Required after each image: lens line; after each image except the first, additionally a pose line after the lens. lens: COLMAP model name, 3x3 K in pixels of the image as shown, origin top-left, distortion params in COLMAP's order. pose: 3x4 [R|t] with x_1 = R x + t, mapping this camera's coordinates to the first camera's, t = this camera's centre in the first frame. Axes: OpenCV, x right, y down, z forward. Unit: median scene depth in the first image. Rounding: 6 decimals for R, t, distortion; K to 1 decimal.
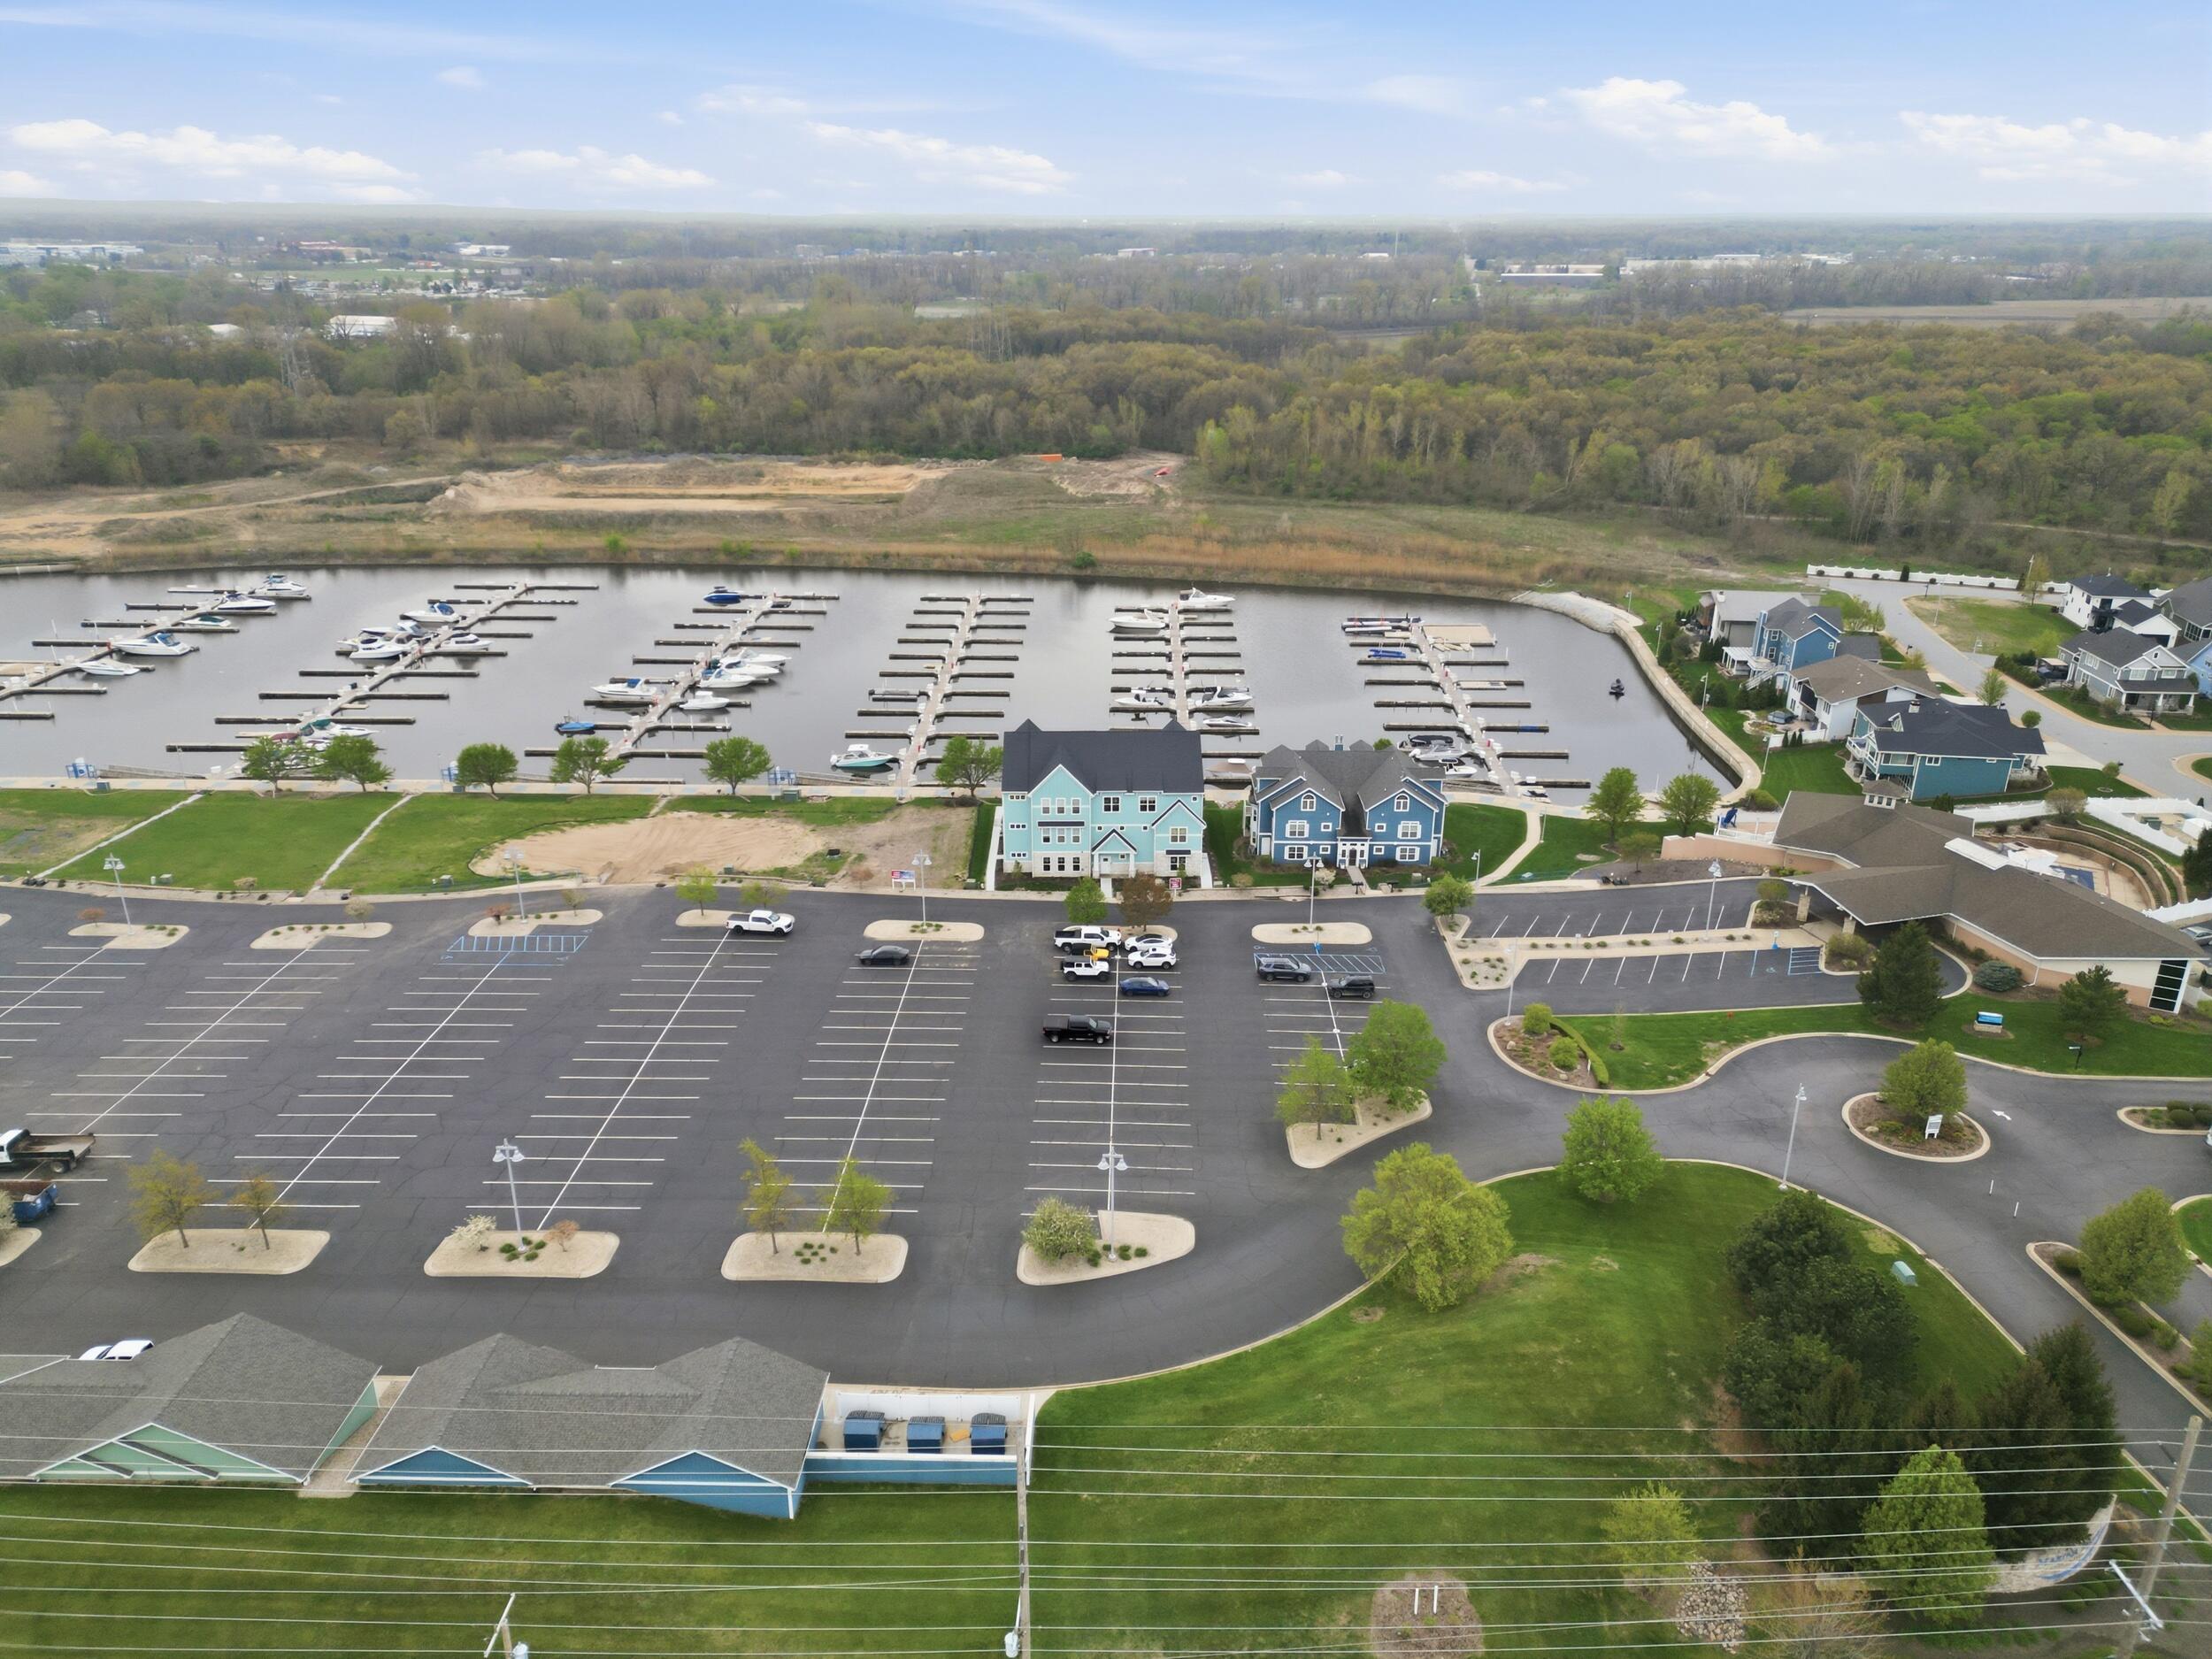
lens RADIAL K [[1522.6, 0, 1106.0], [0, 1522.6, 829.5], [0, 0, 1]] dist [0.093962, -0.092321]
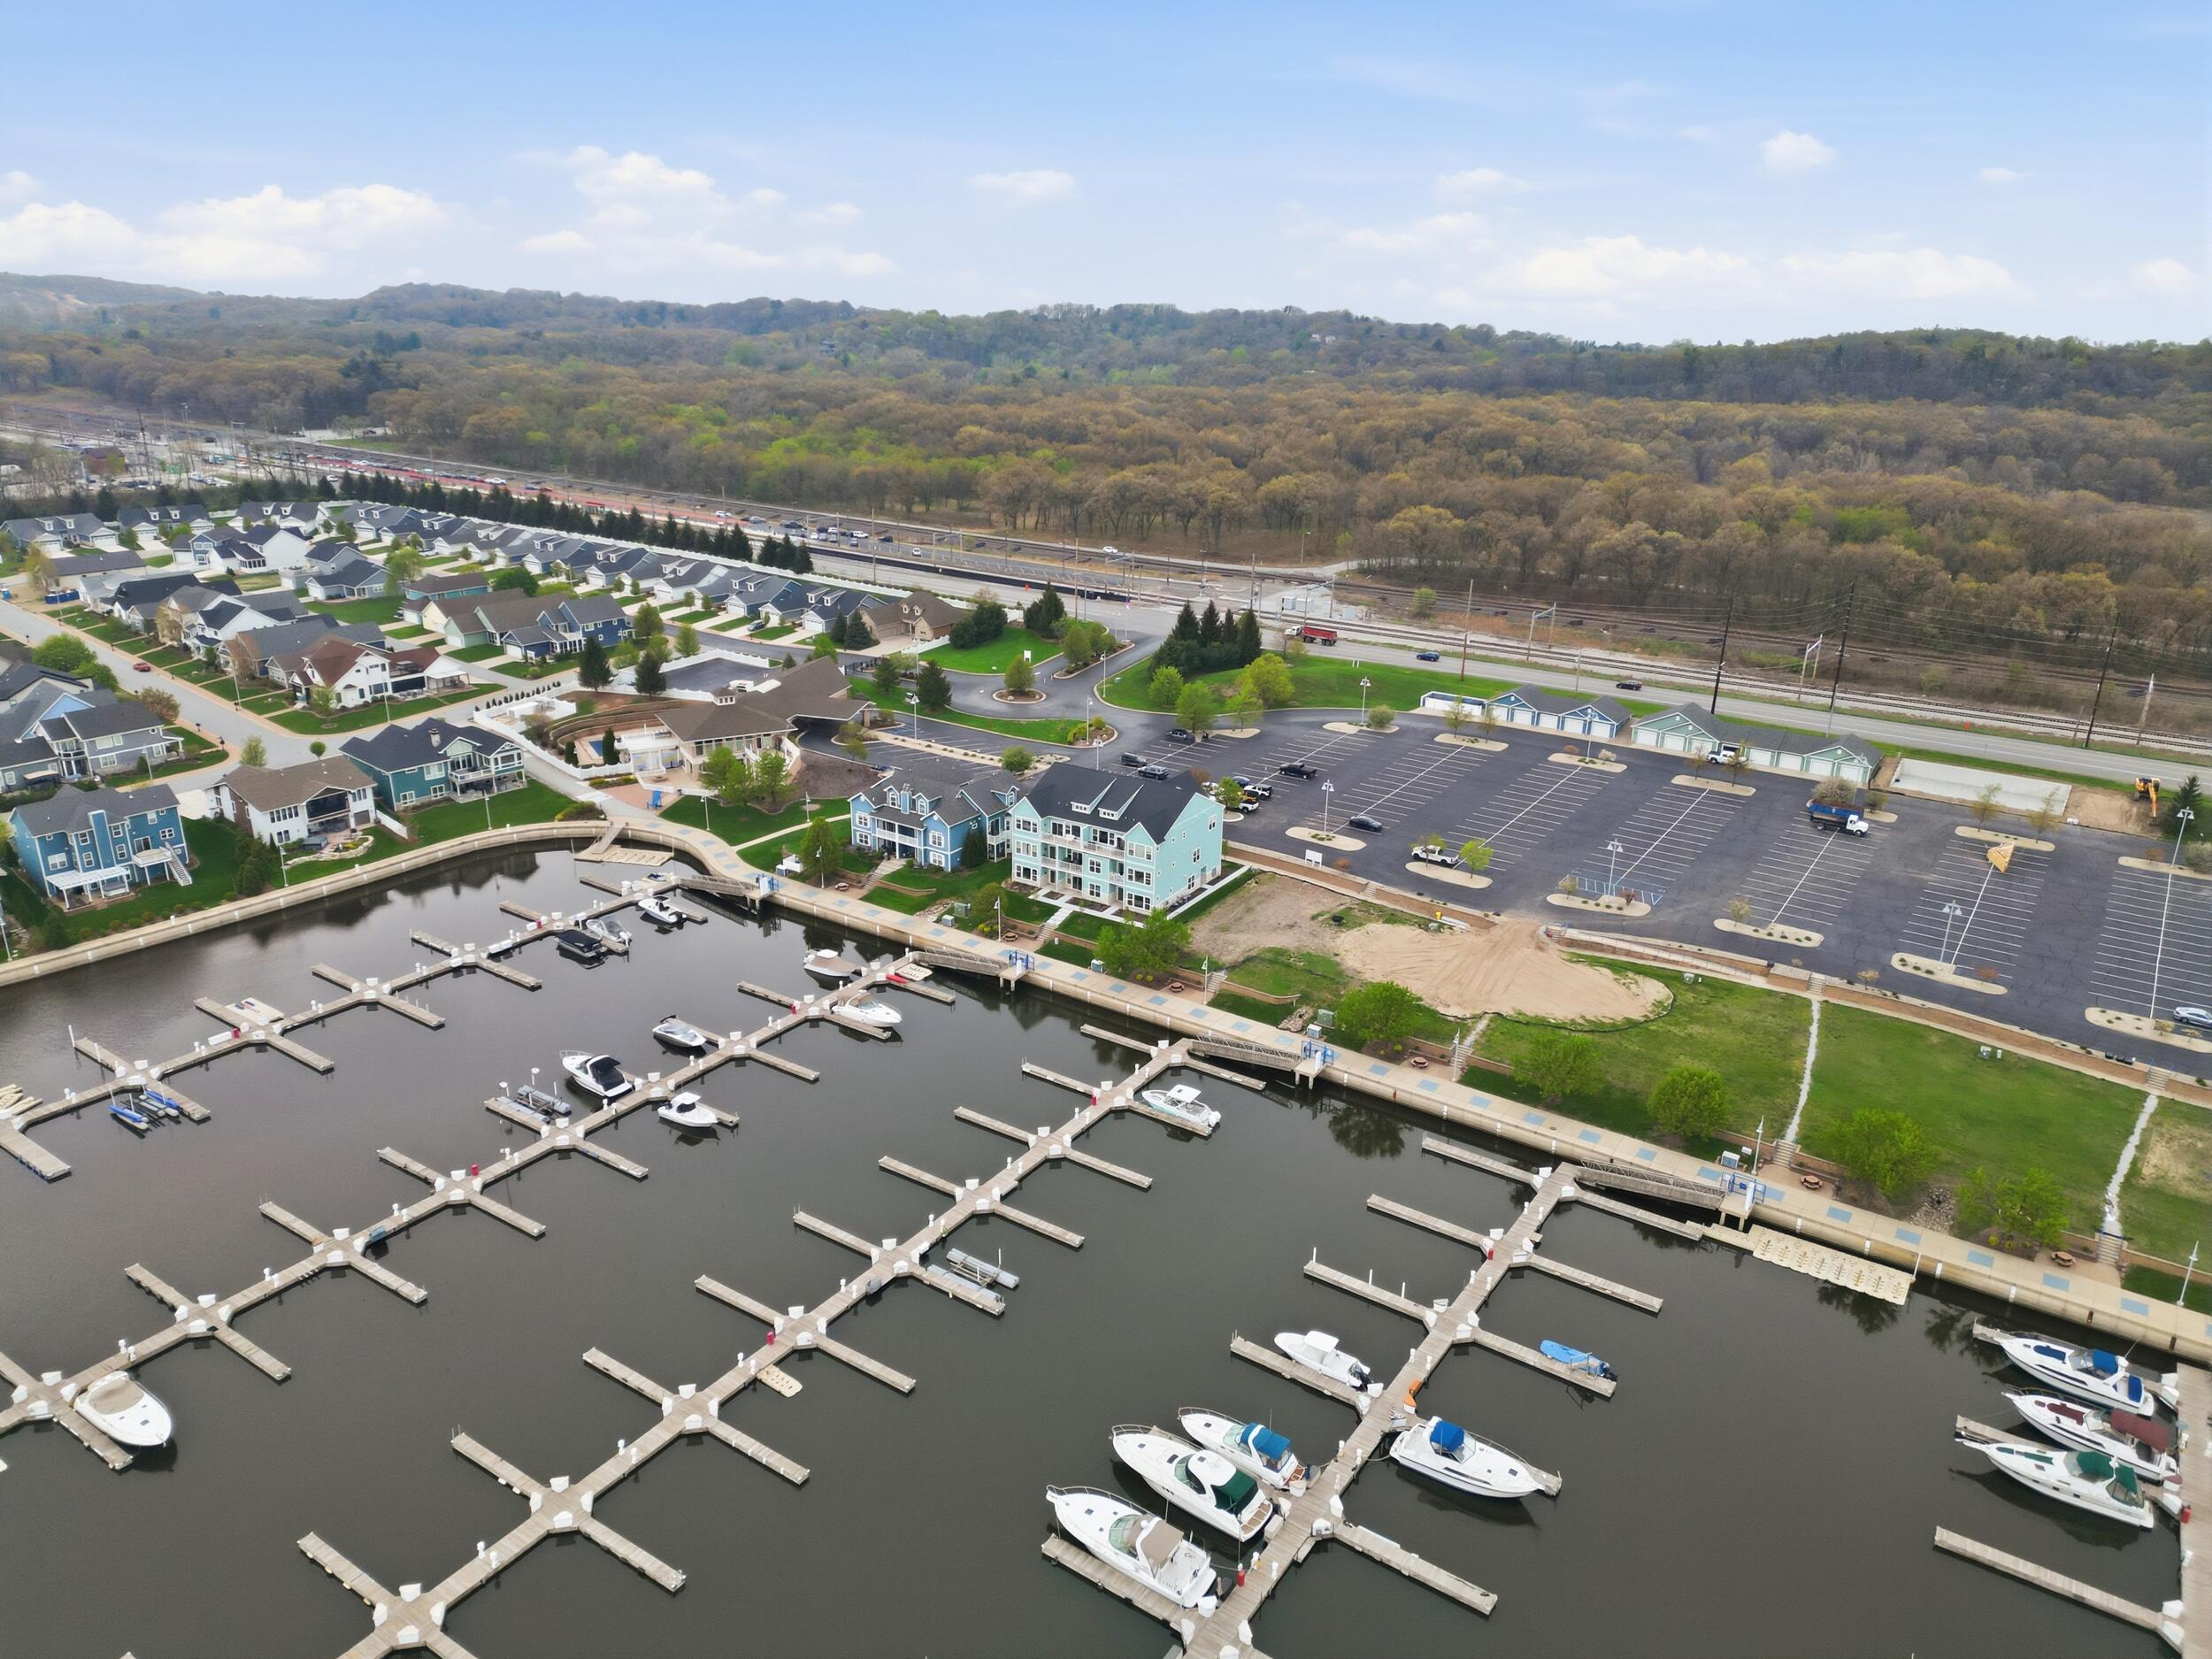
lens RADIAL K [[1522.6, 0, 1106.0], [0, 1522.6, 829.5], [0, 0, 1]] dist [0.093962, -0.092321]
pose [[-0.835584, -0.200189, 0.511589, -0.601657], [0.184754, 0.774599, 0.604866, -0.748324], [-0.517364, 0.599935, -0.610257, 1.755034]]
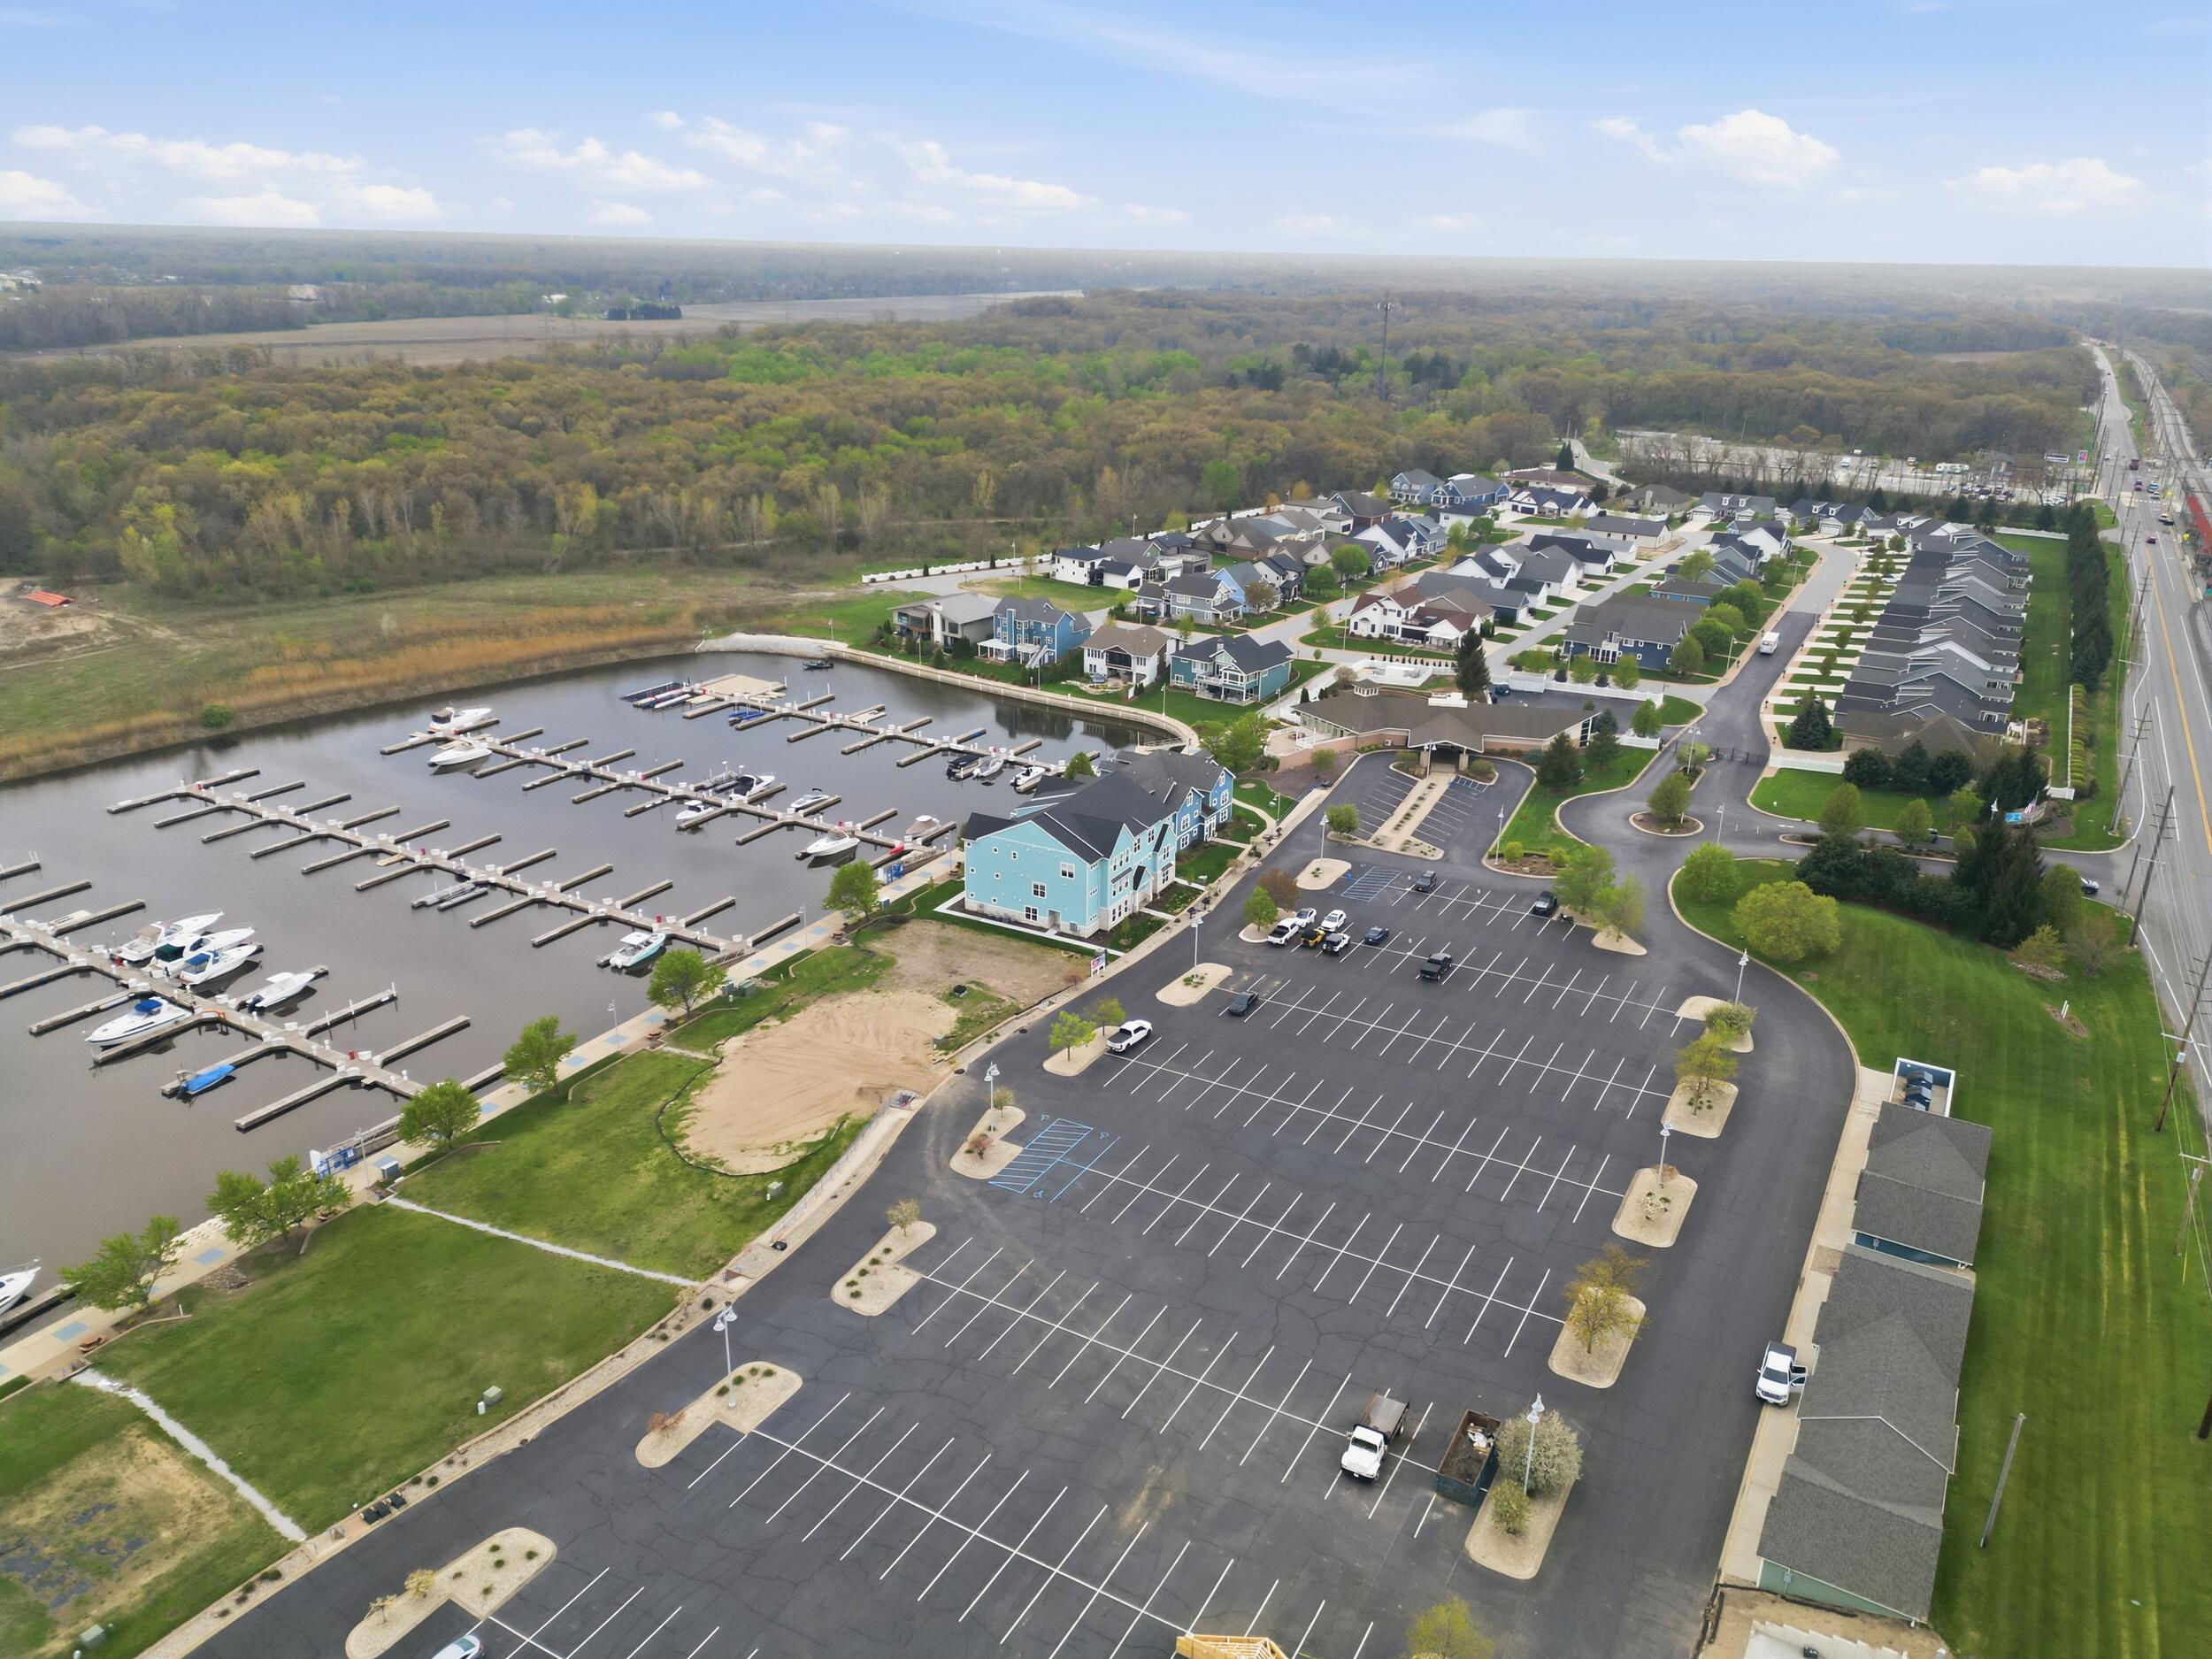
lens RADIAL K [[1522.6, 0, 1106.0], [0, 1522.6, 829.5], [0, 0, 1]] dist [0.093962, -0.092321]
pose [[0.486679, -0.302892, 0.819390, -0.928695], [0.307051, 0.937429, 0.164153, -0.219494], [-0.817841, 0.171705, 0.549230, 0.368178]]
